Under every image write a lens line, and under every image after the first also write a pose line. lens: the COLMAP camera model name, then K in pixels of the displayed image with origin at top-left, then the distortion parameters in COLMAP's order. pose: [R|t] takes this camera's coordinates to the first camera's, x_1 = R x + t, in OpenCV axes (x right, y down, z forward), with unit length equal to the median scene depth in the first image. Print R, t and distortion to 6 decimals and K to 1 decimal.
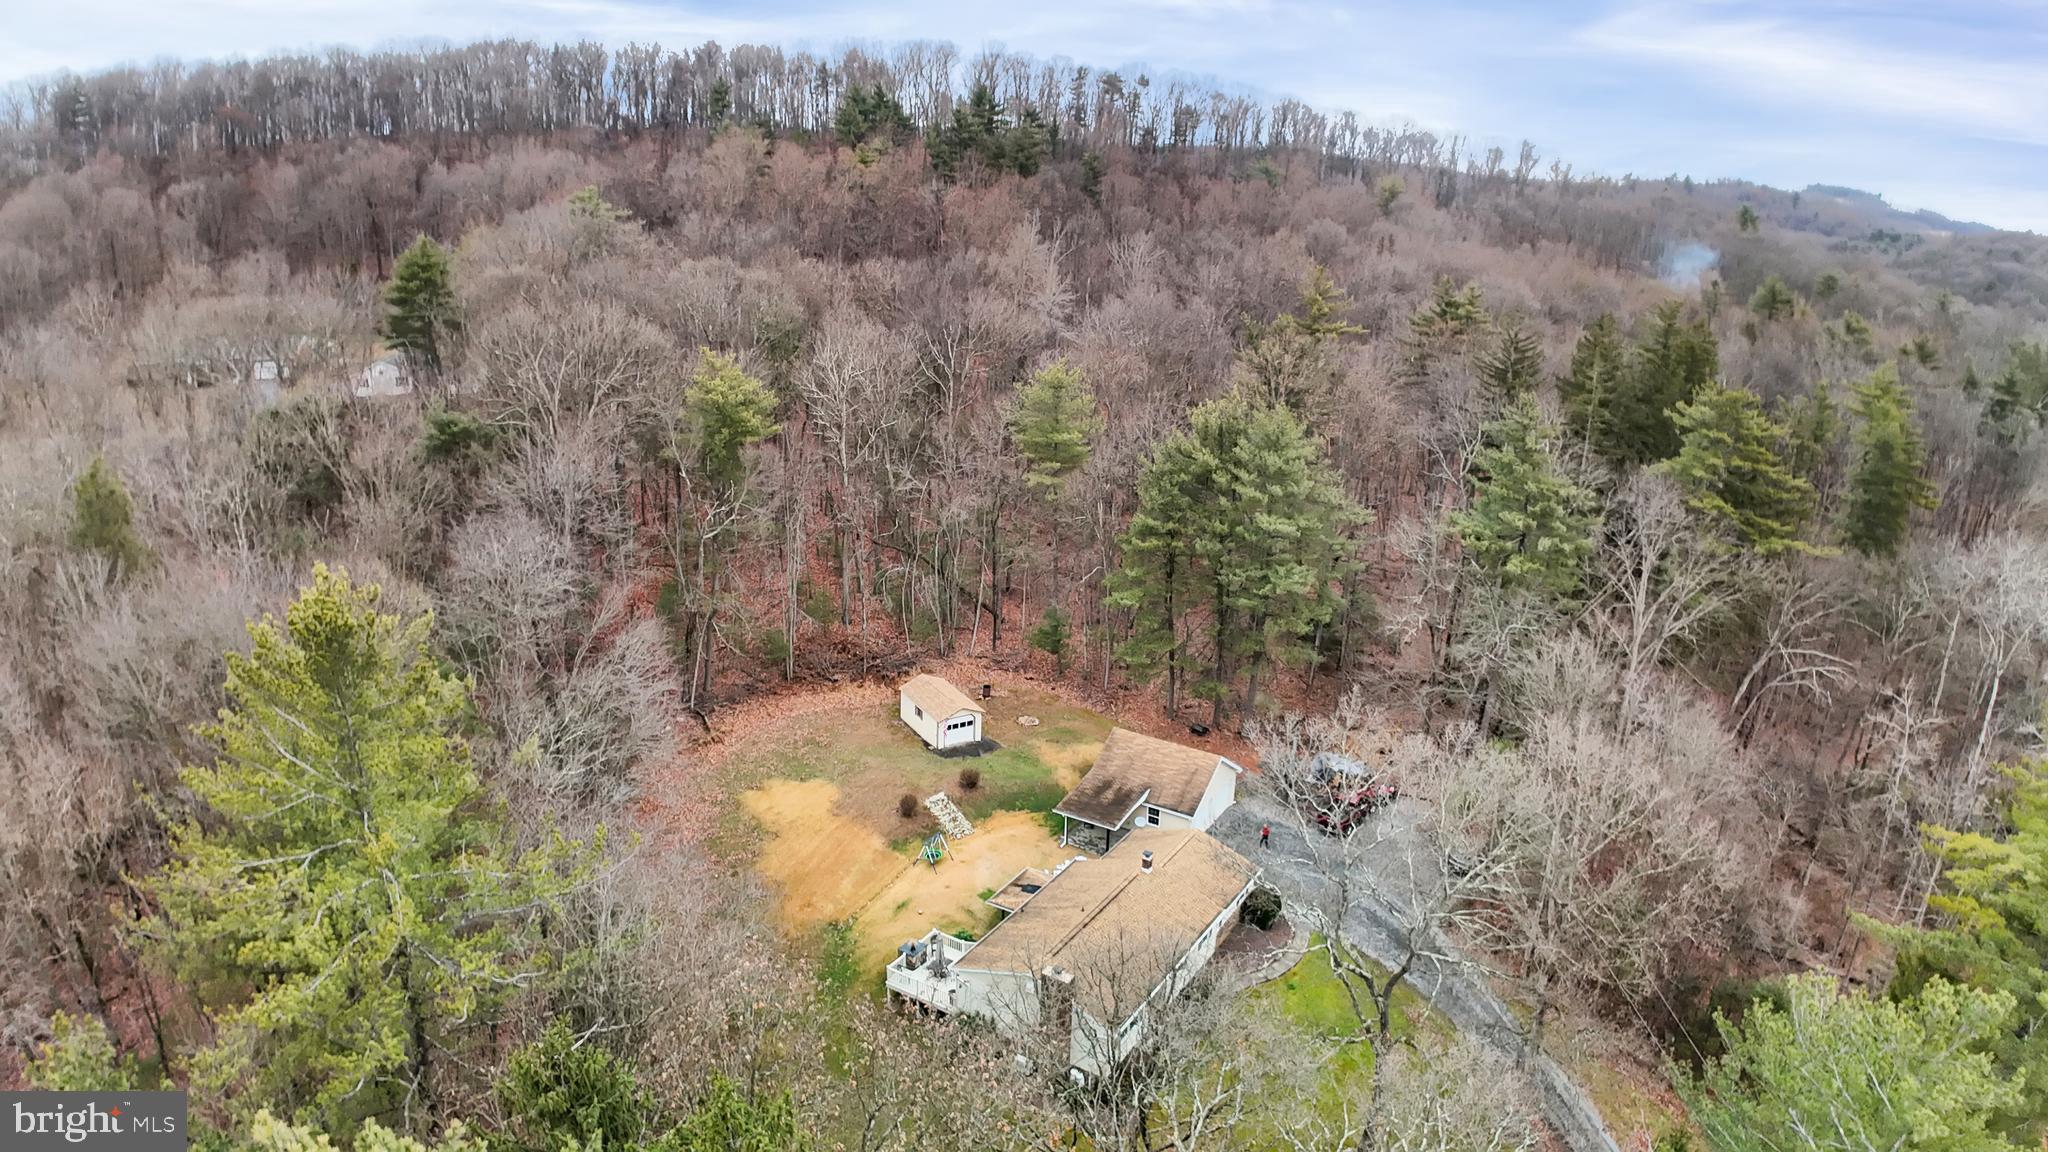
lens RADIAL K [[1318.5, 0, 1024.7], [0, 1318.5, 569.2], [0, 0, 1]] dist [-0.159314, -0.000466]
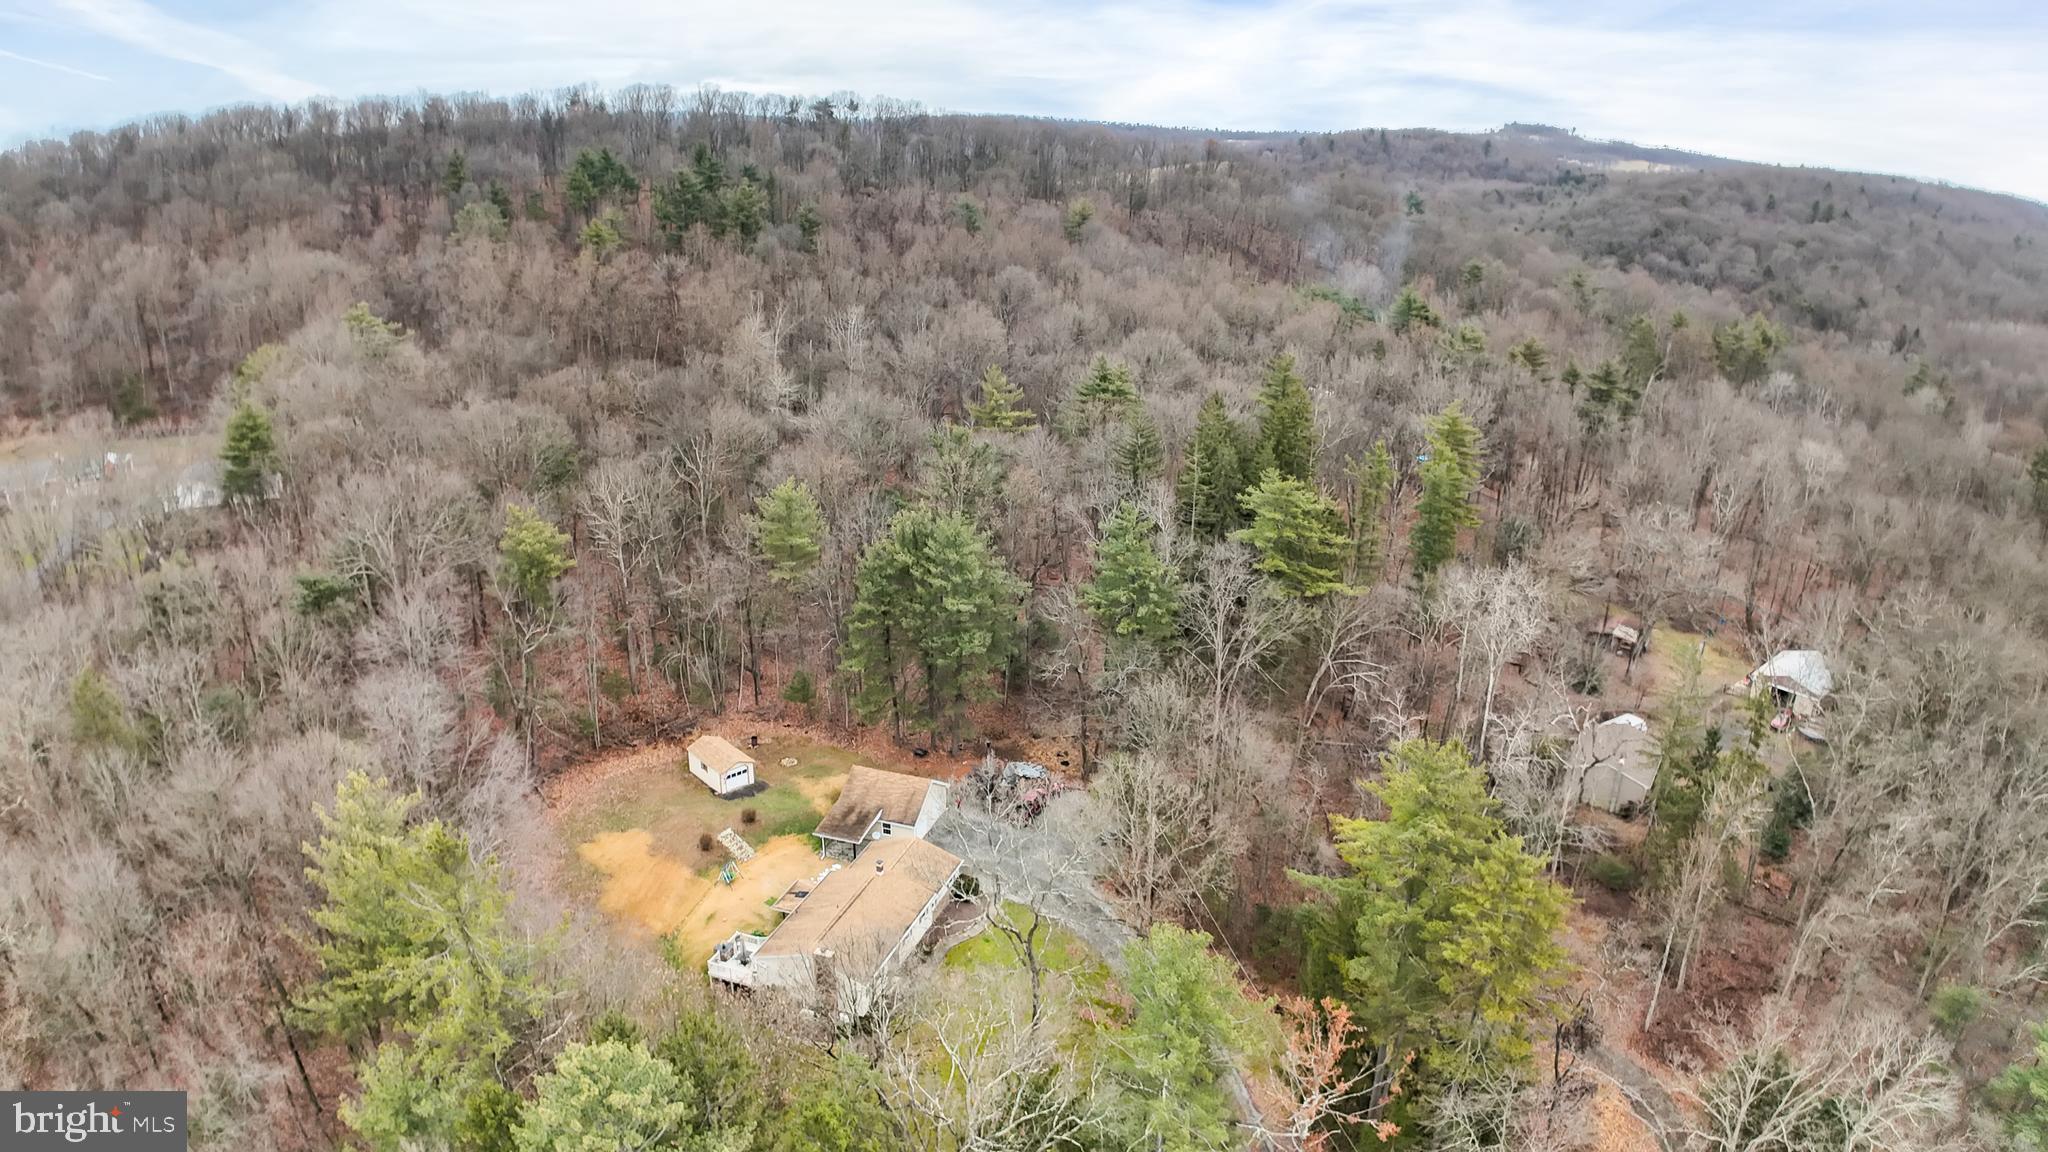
lens RADIAL K [[1318.5, 0, 1063.2], [0, 1318.5, 561.9], [0, 0, 1]] dist [-0.159314, -0.000466]
pose [[0.973284, -0.086061, 0.212864, 0.009776], [0.081043, 0.996190, 0.032206, -0.108797], [-0.214825, -0.014094, 0.976551, -0.340370]]
